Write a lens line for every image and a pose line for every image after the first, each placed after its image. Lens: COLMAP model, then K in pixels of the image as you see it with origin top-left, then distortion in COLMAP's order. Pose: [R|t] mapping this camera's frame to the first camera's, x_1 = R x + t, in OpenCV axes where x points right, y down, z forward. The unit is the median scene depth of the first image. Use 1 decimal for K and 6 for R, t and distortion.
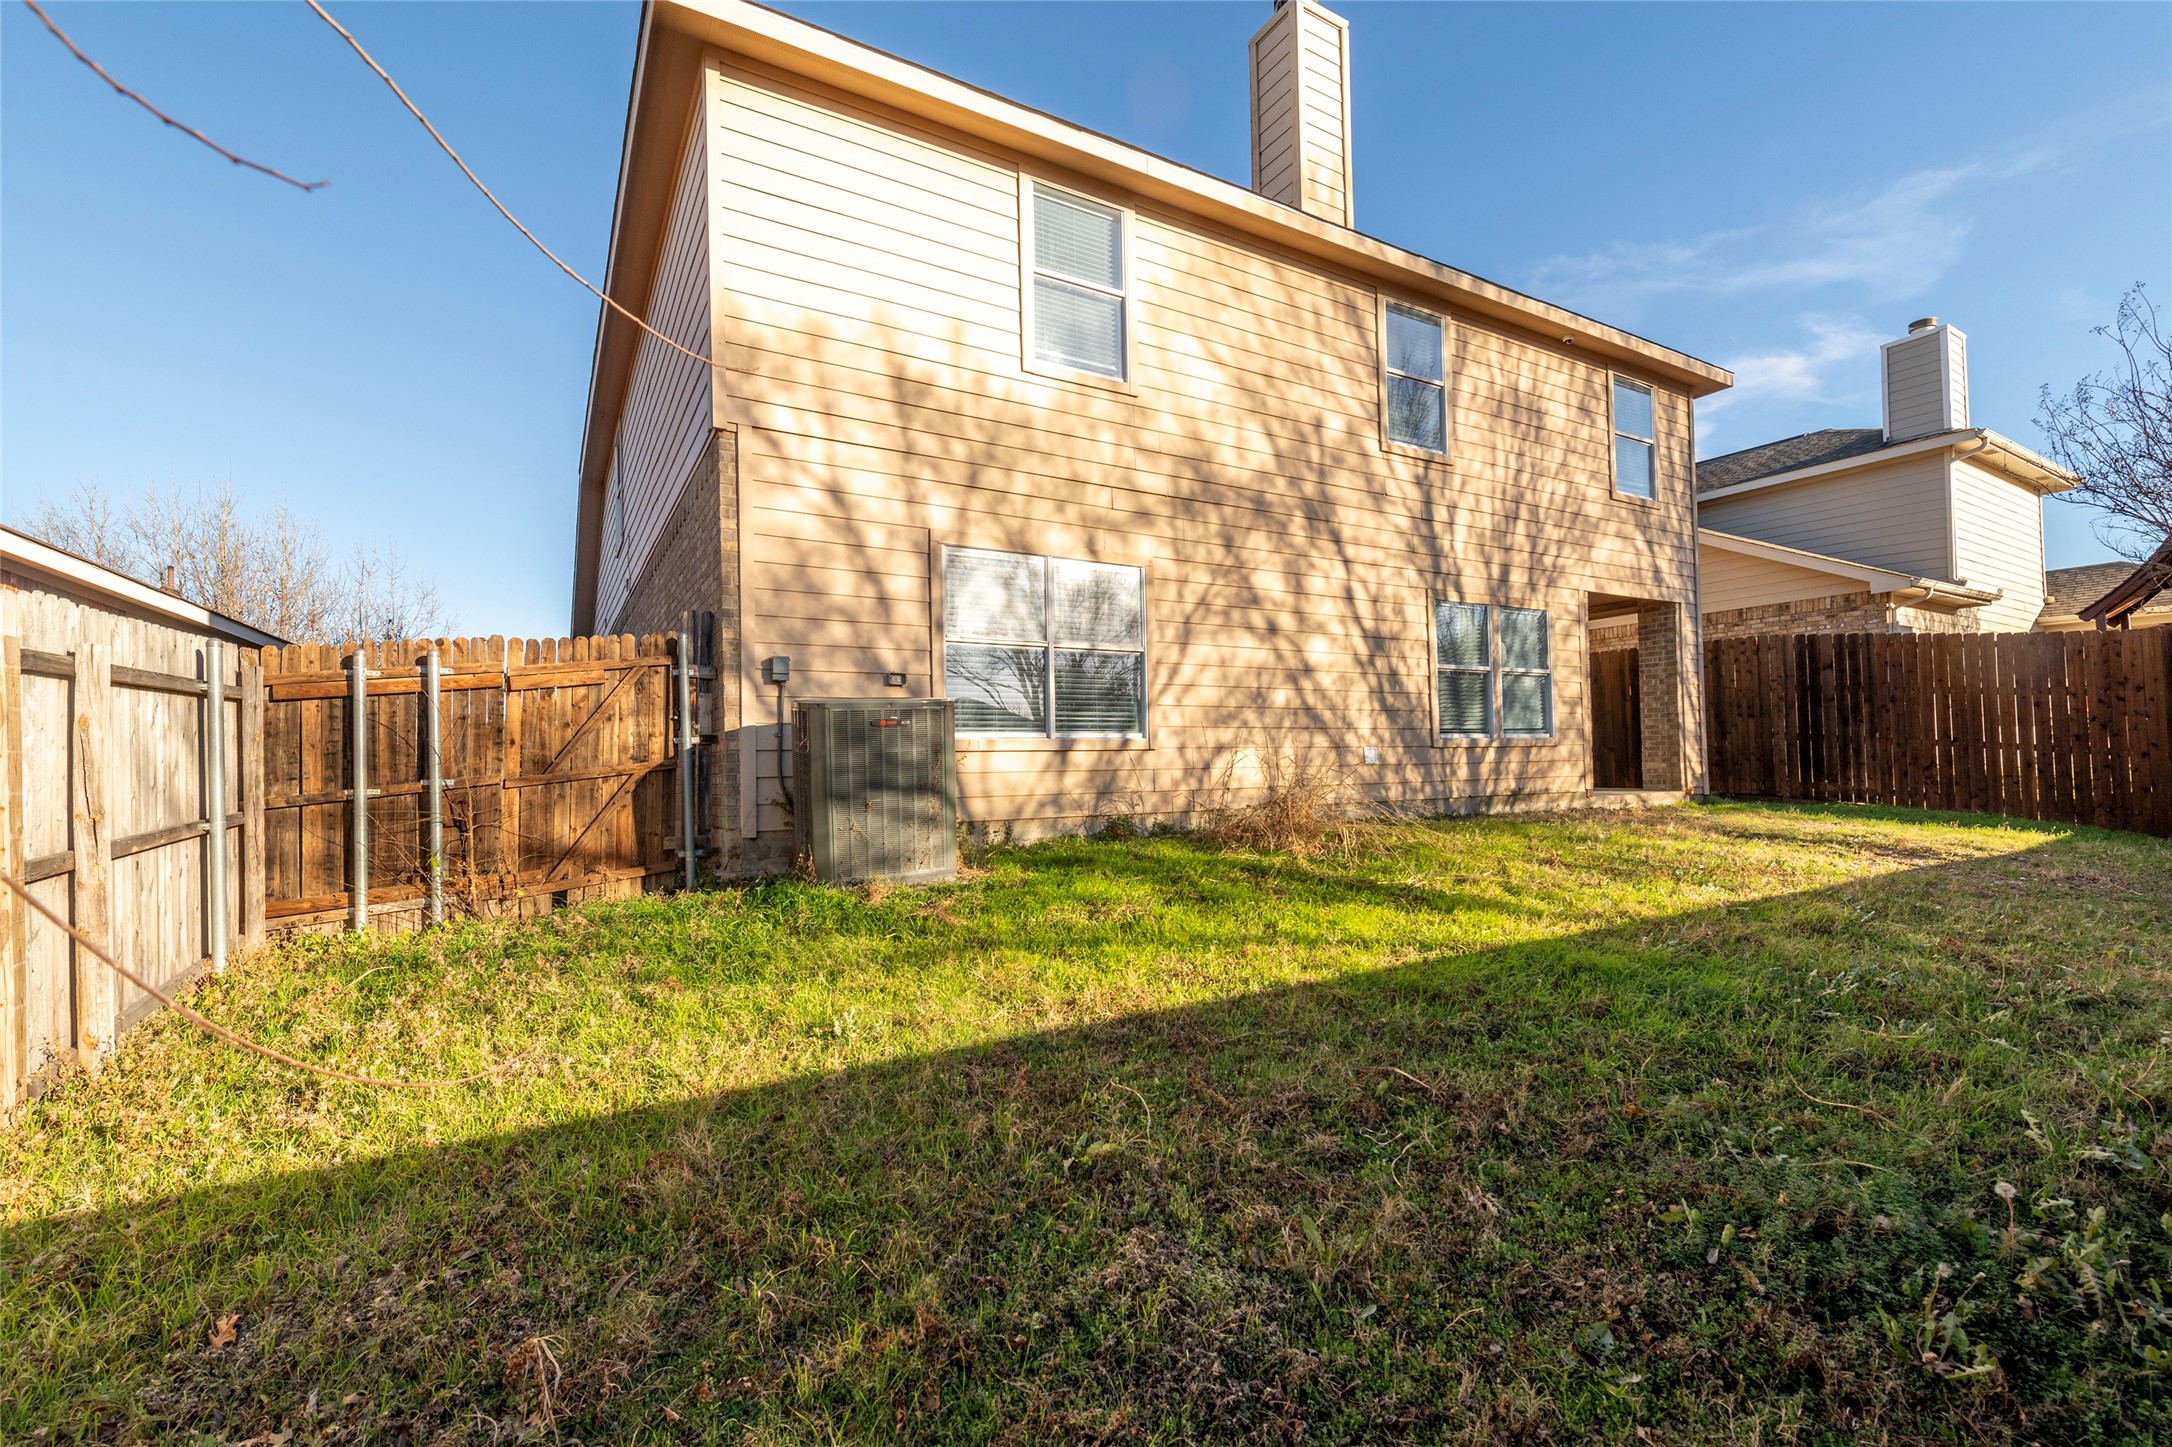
lens RADIAL K [[894.6, 0, 1086.5], [0, 894.6, 742.0], [0, 0, 1]] dist [0.001567, 0.000356]
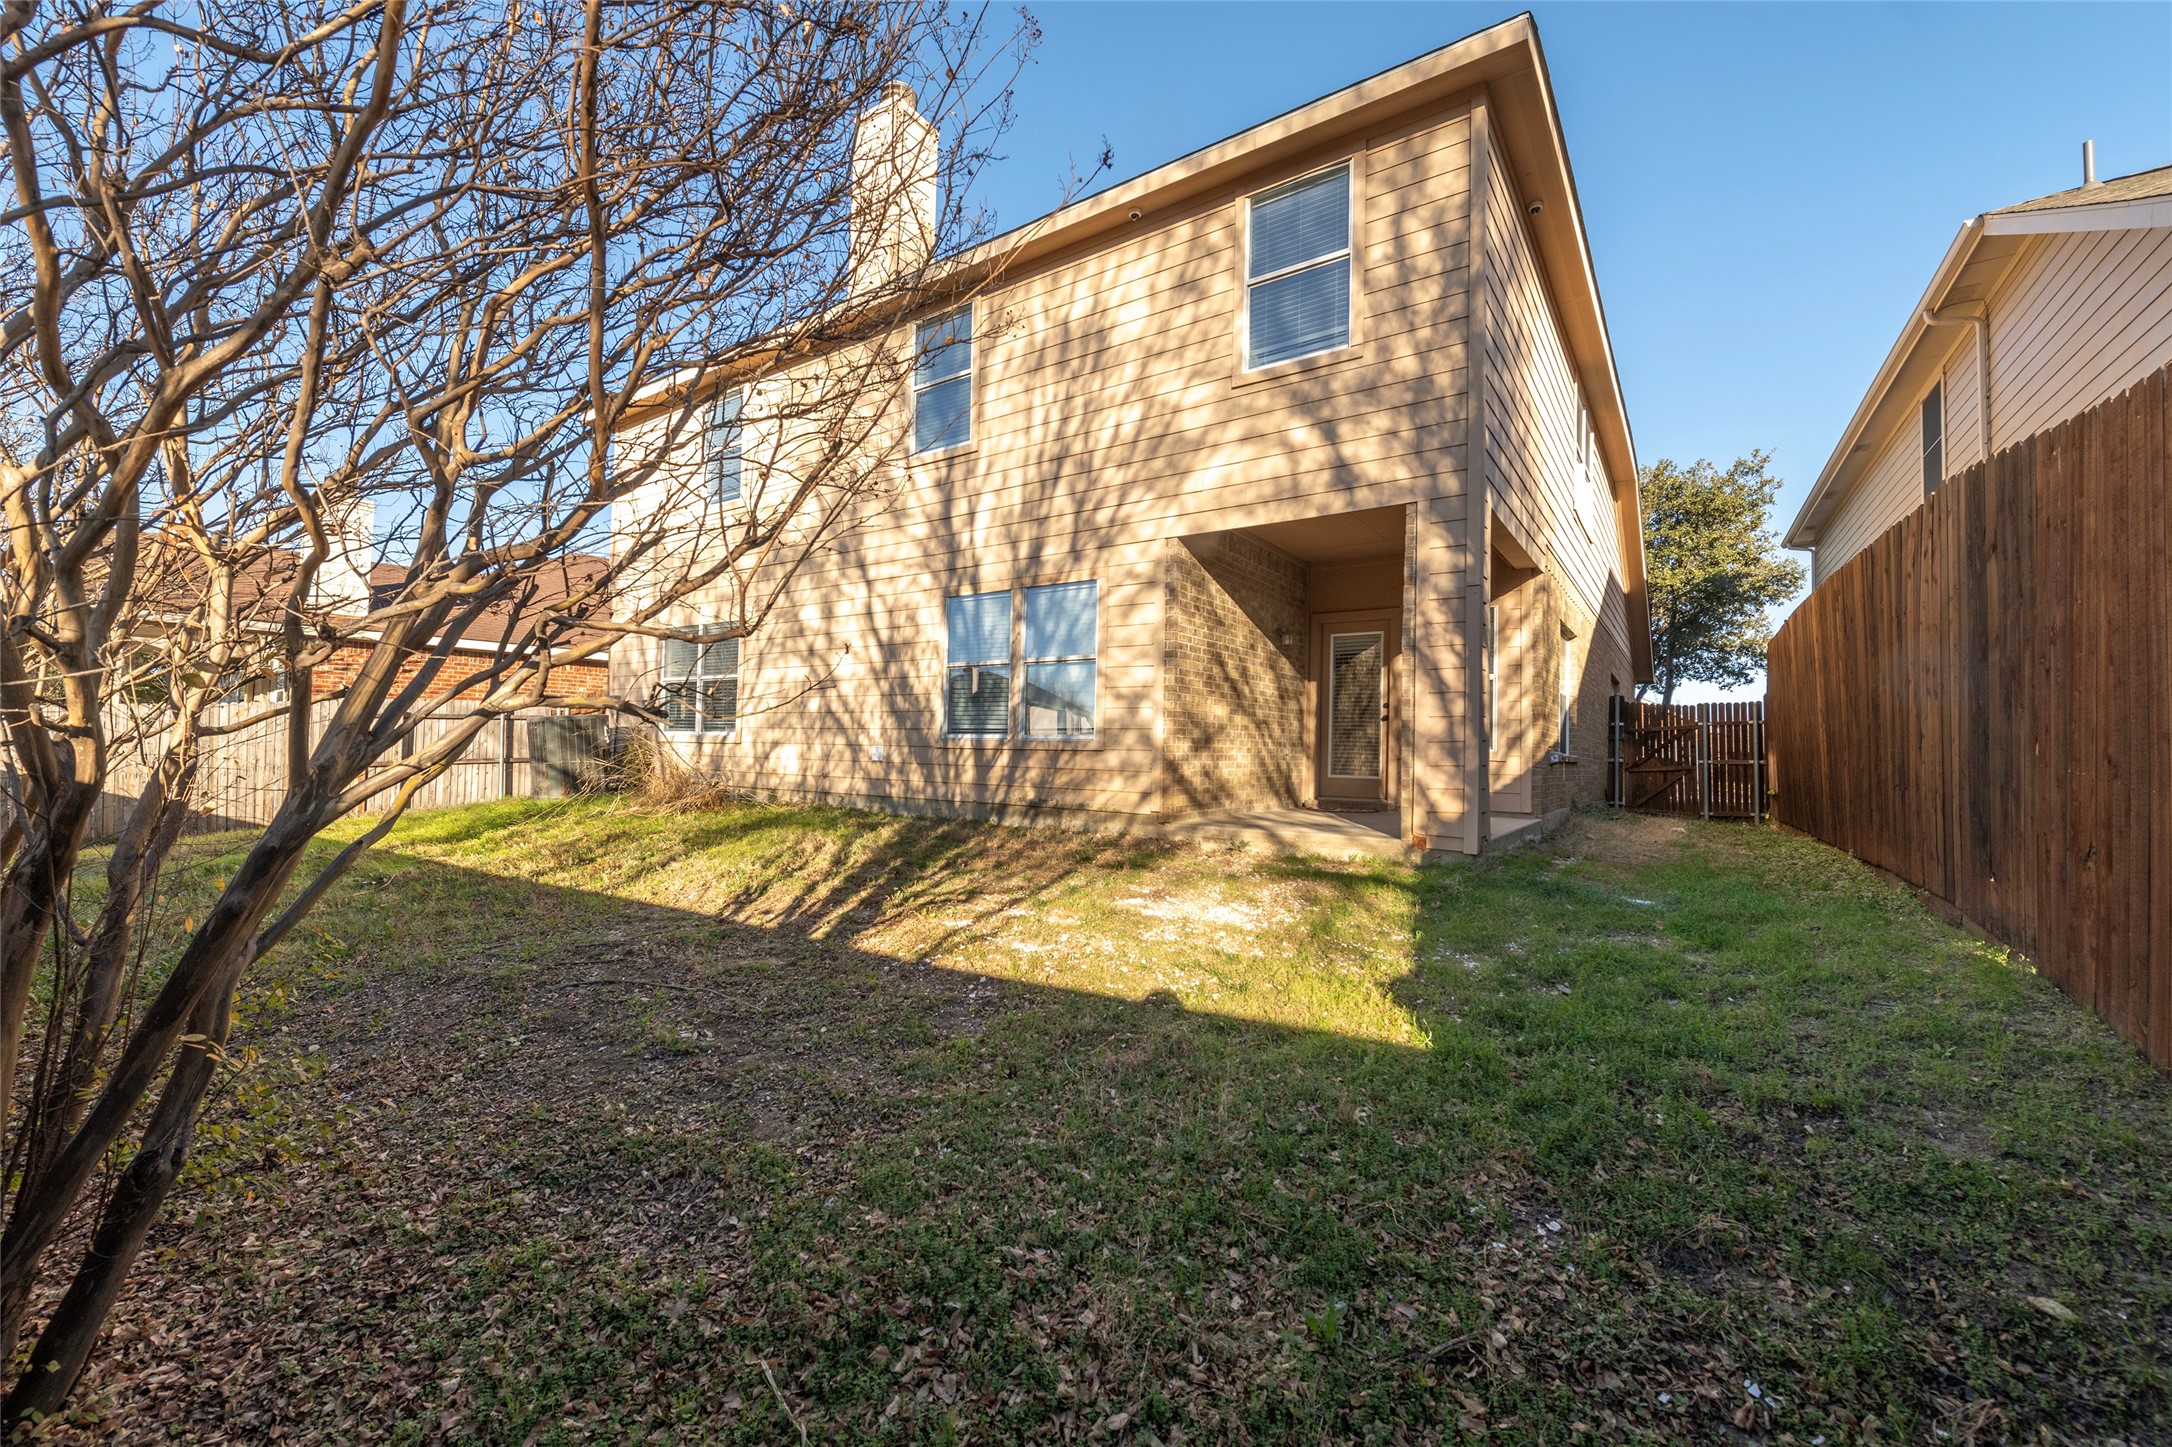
lens RADIAL K [[894.6, 0, 1086.5], [0, 894.6, 742.0], [0, 0, 1]] dist [0.001567, 0.000356]
pose [[0.428672, 0.009975, -0.903405, 1.351371], [-0.016623, 0.999857, 0.003152, -0.007109], [0.903307, 0.013666, 0.428776, 0.721402]]
